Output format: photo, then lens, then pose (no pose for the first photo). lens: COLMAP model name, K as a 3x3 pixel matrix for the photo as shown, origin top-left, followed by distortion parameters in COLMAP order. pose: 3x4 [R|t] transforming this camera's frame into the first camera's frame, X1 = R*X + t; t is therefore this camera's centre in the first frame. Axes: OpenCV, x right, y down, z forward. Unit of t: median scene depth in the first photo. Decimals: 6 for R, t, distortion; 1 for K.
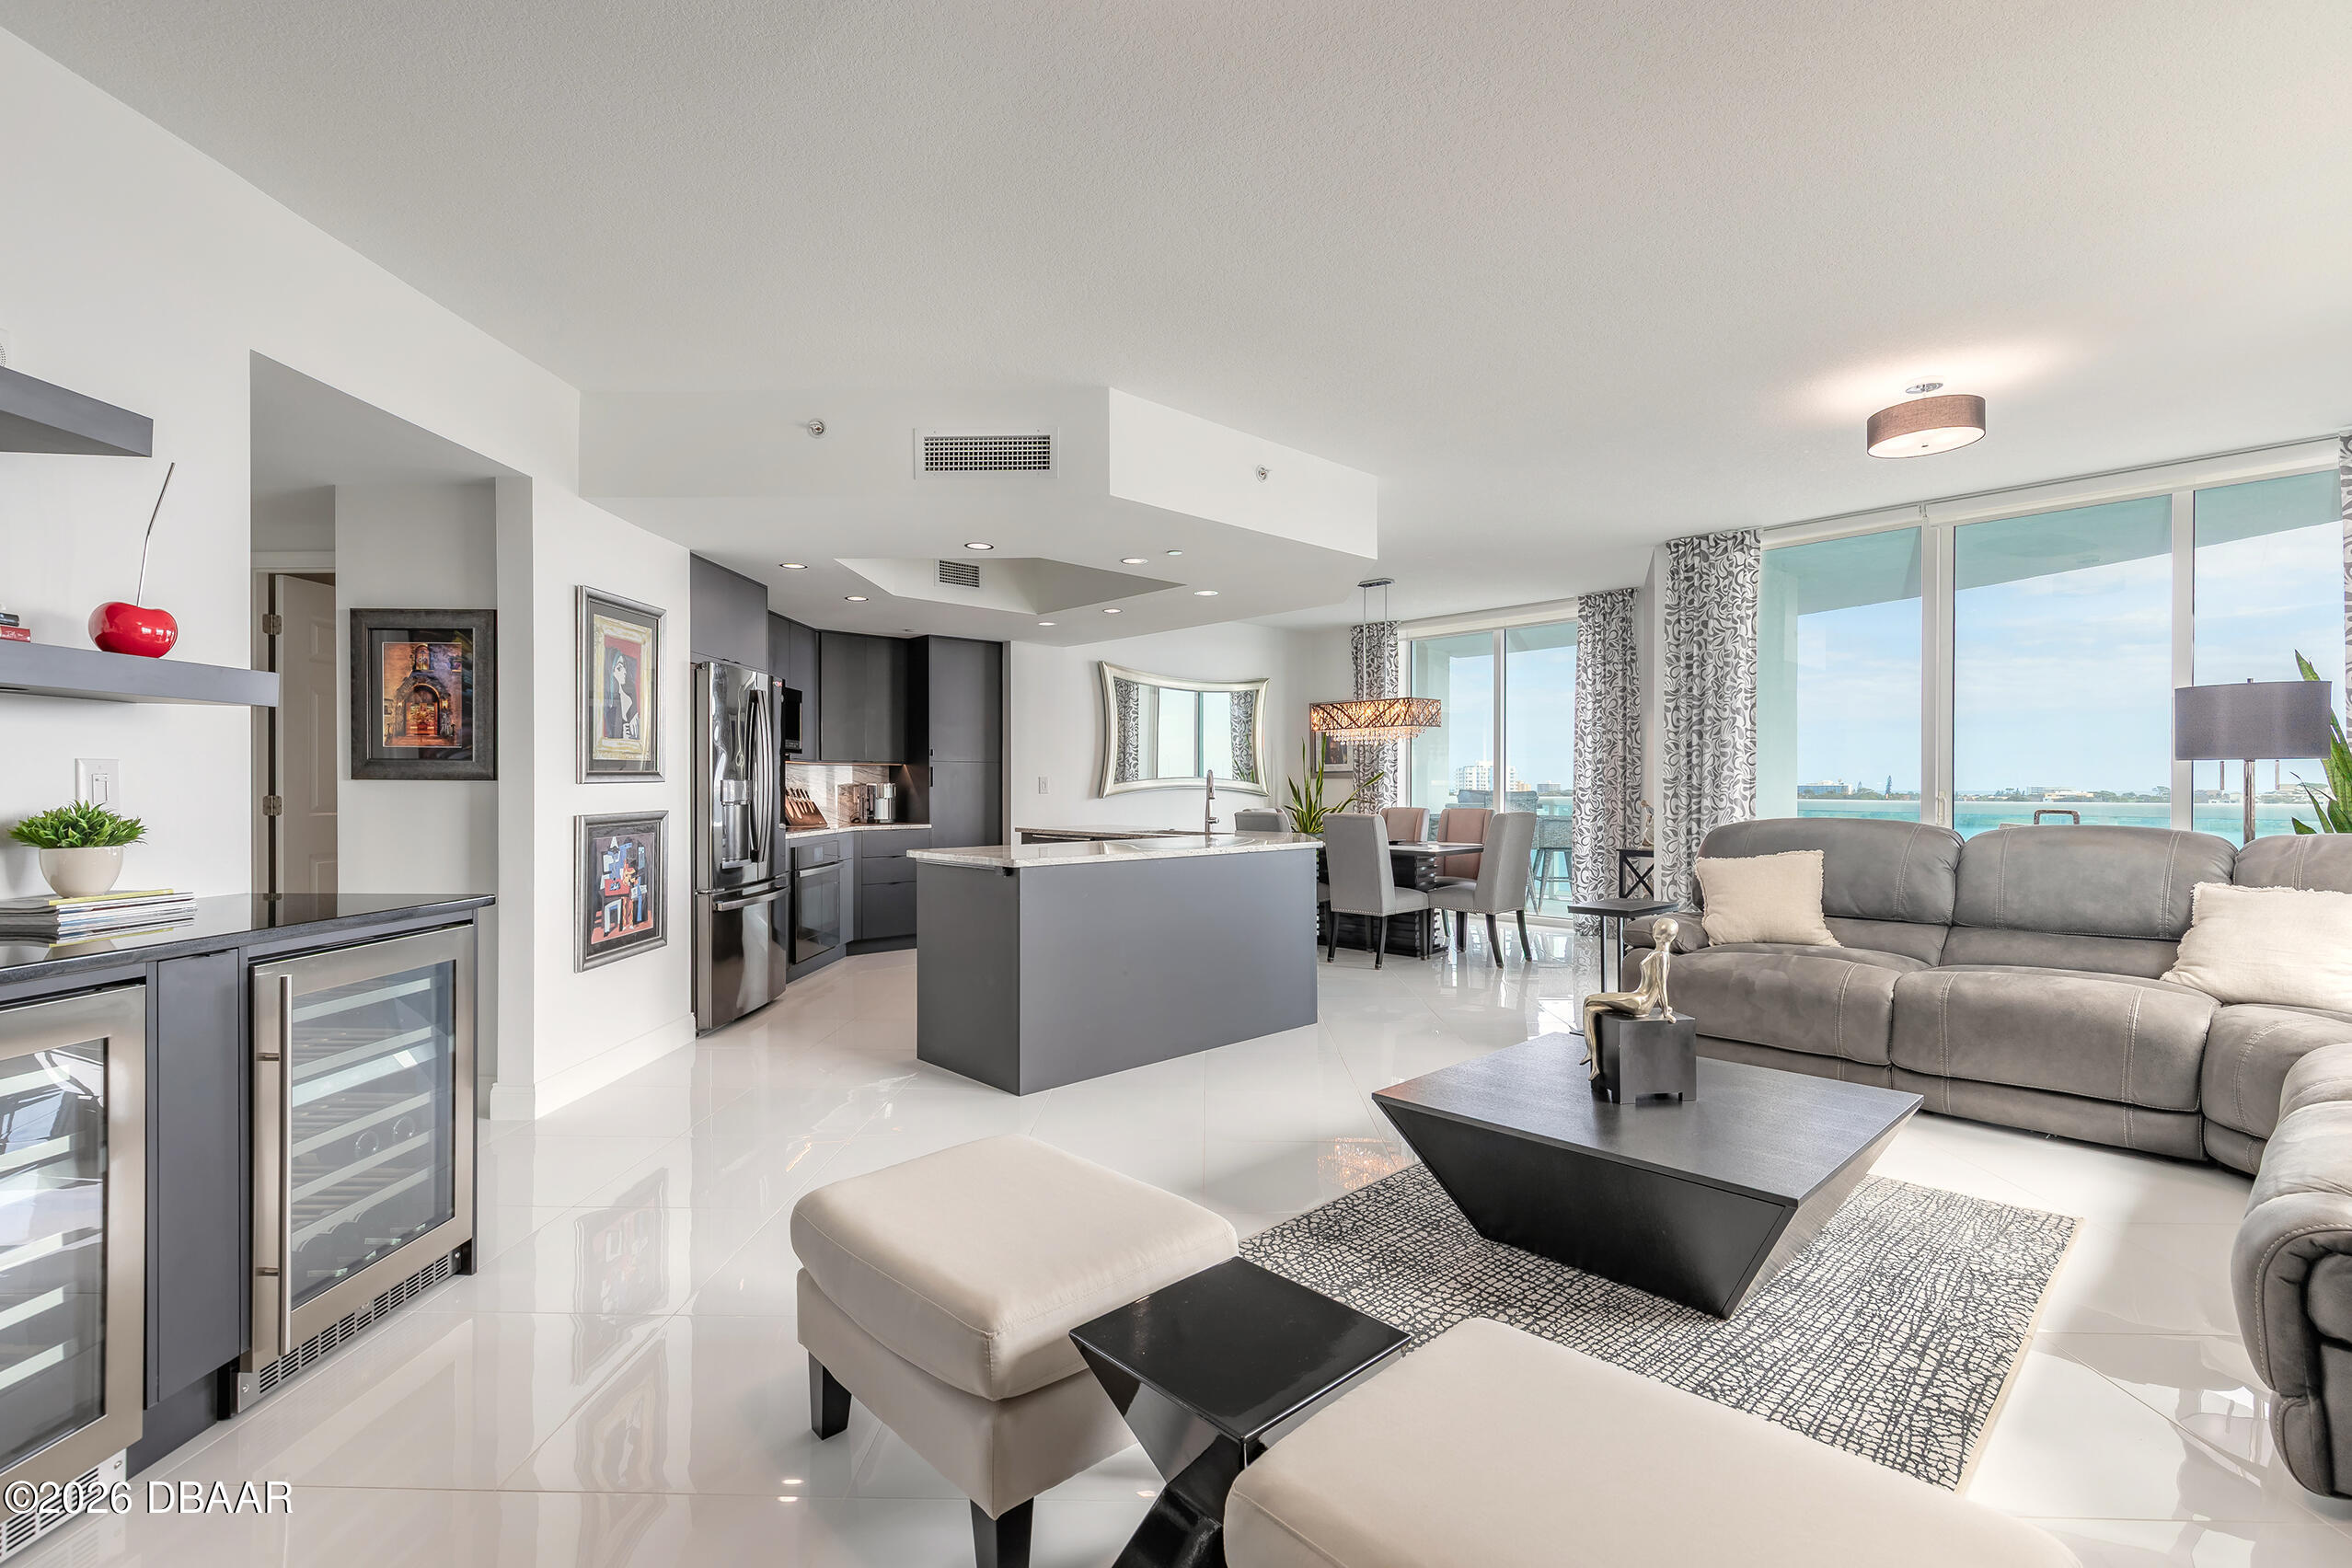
lens RADIAL K [[1057.0, 0, 1172.5], [0, 1057.0, 791.4], [0, 0, 1]] dist [0.006635, -0.000722]
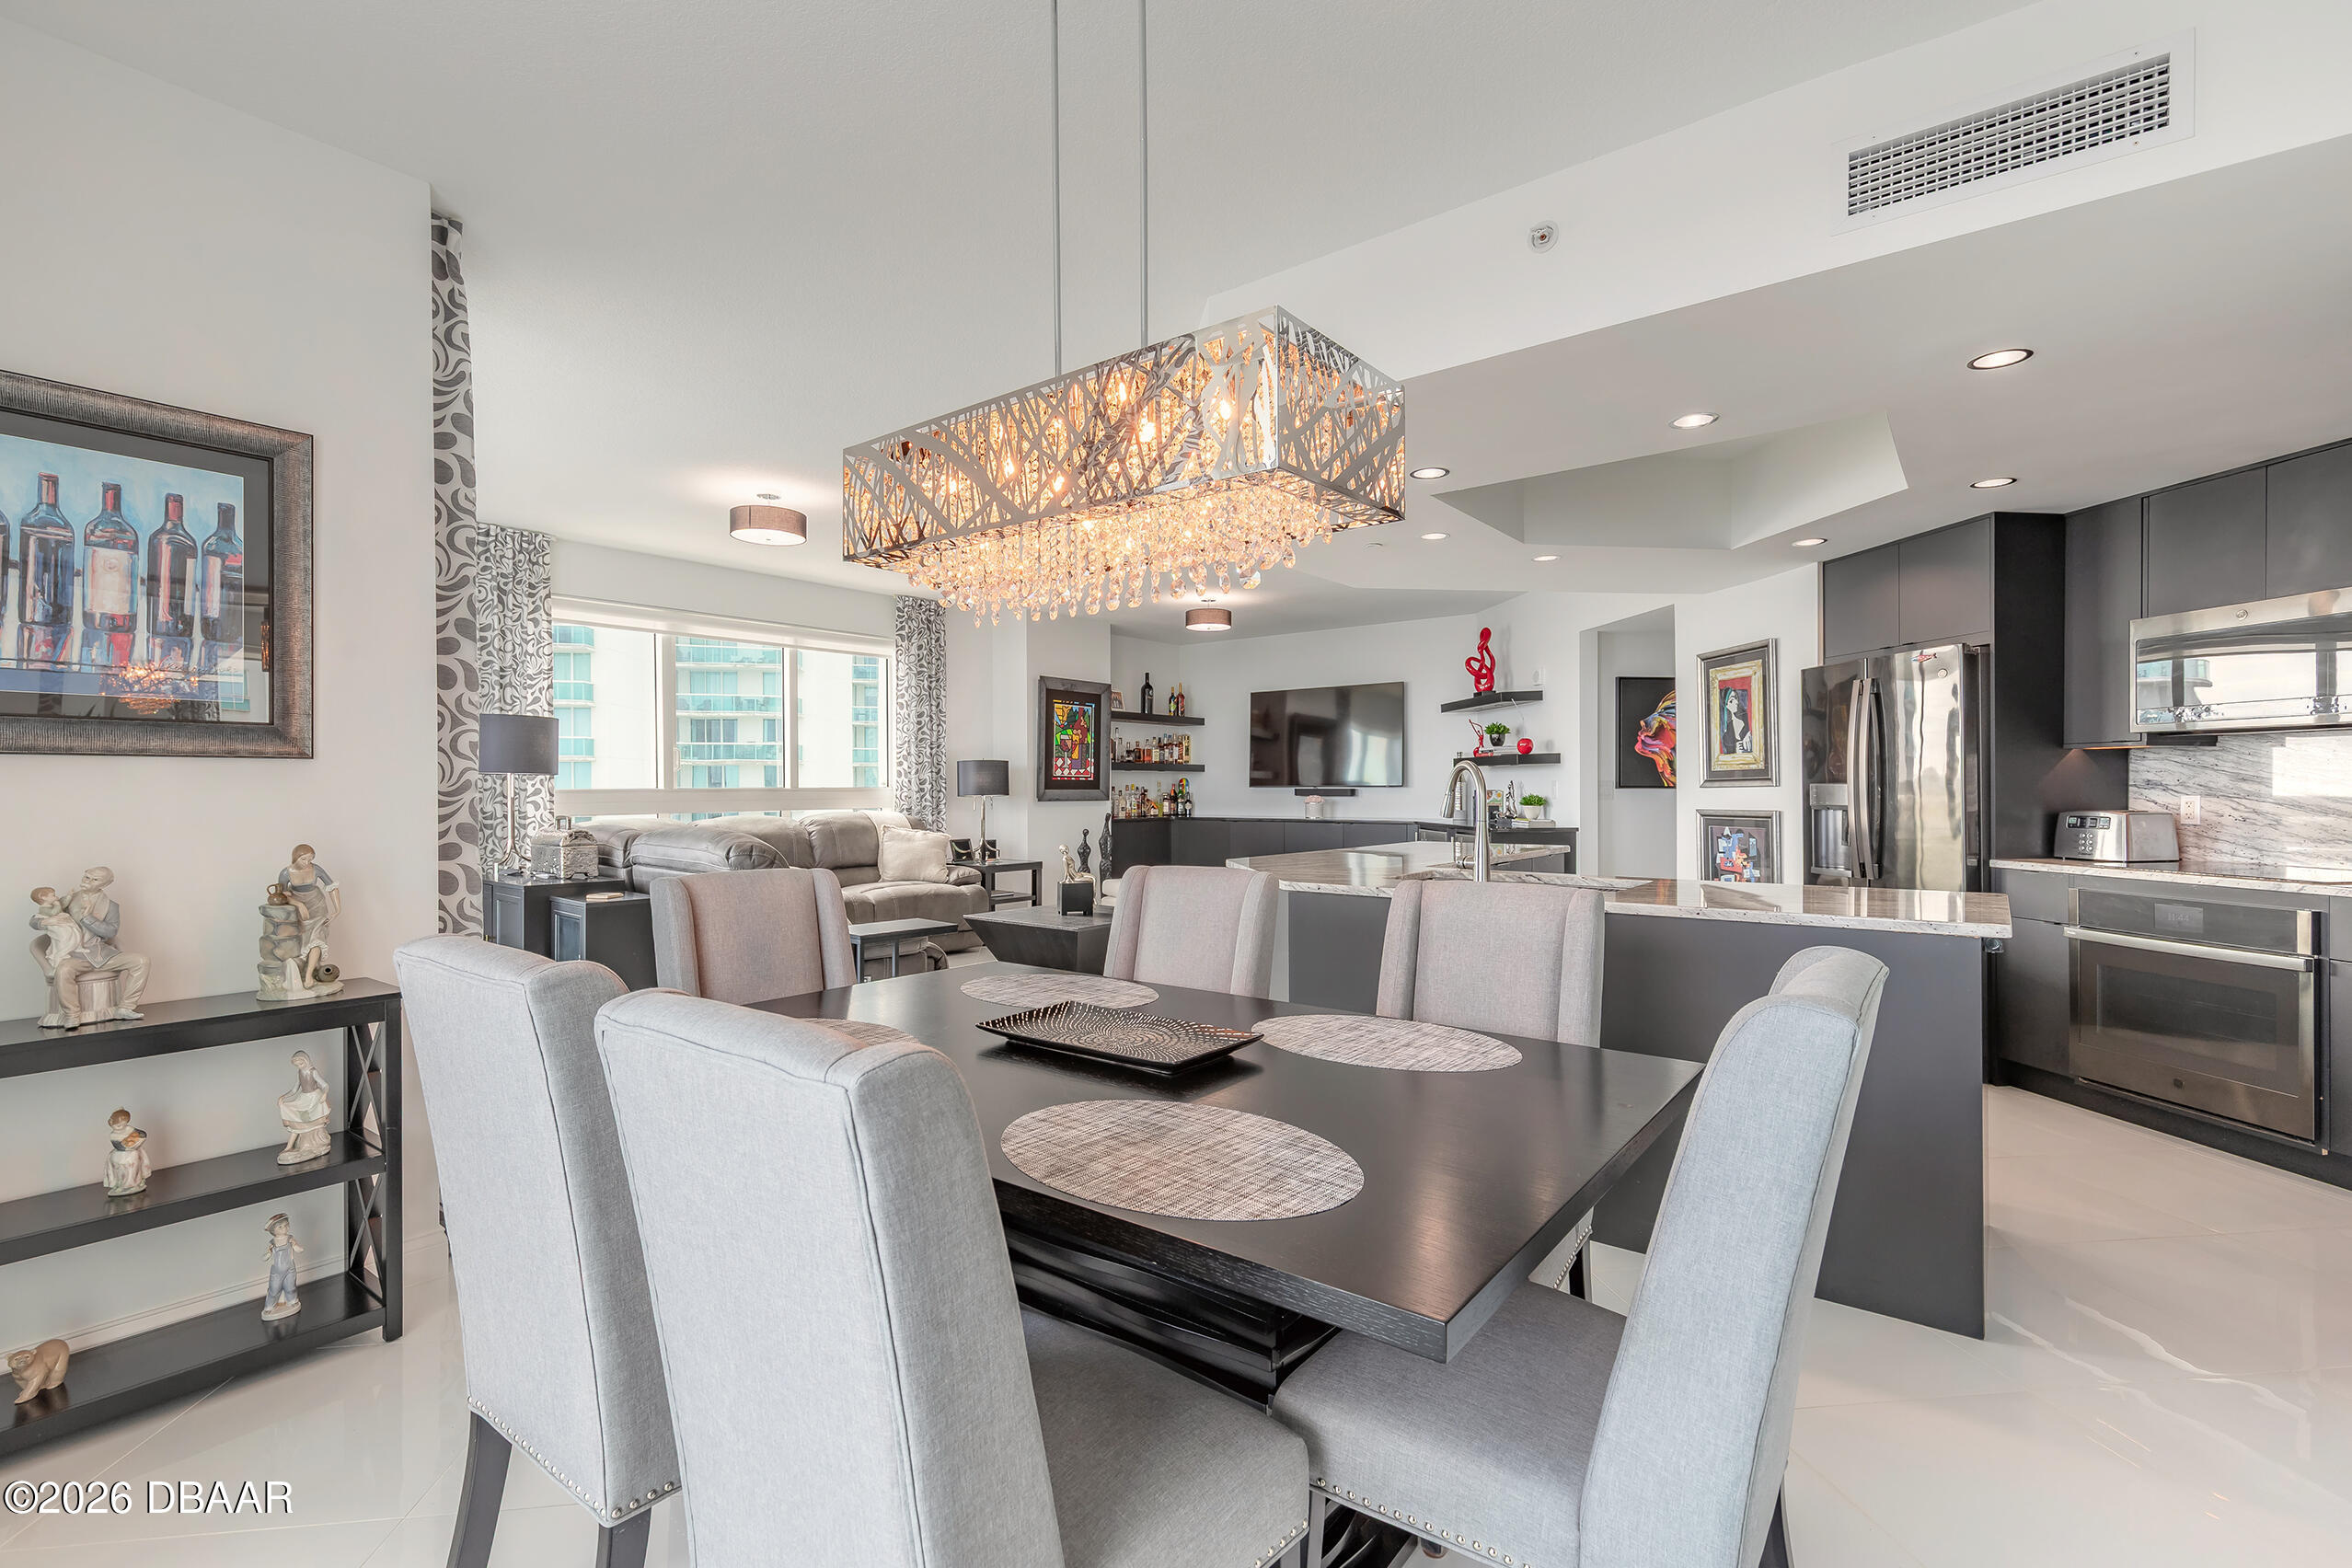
lens RADIAL K [[1057.0, 0, 1172.5], [0, 1057.0, 791.4], [0, 0, 1]] dist [0.006635, -0.000722]
pose [[-0.987742, 0.003552, -0.156054, 0.369508], [0.002203, 0.999959, 0.008814, -0.015315], [0.156079, 0.008362, -0.987709, 2.135757]]
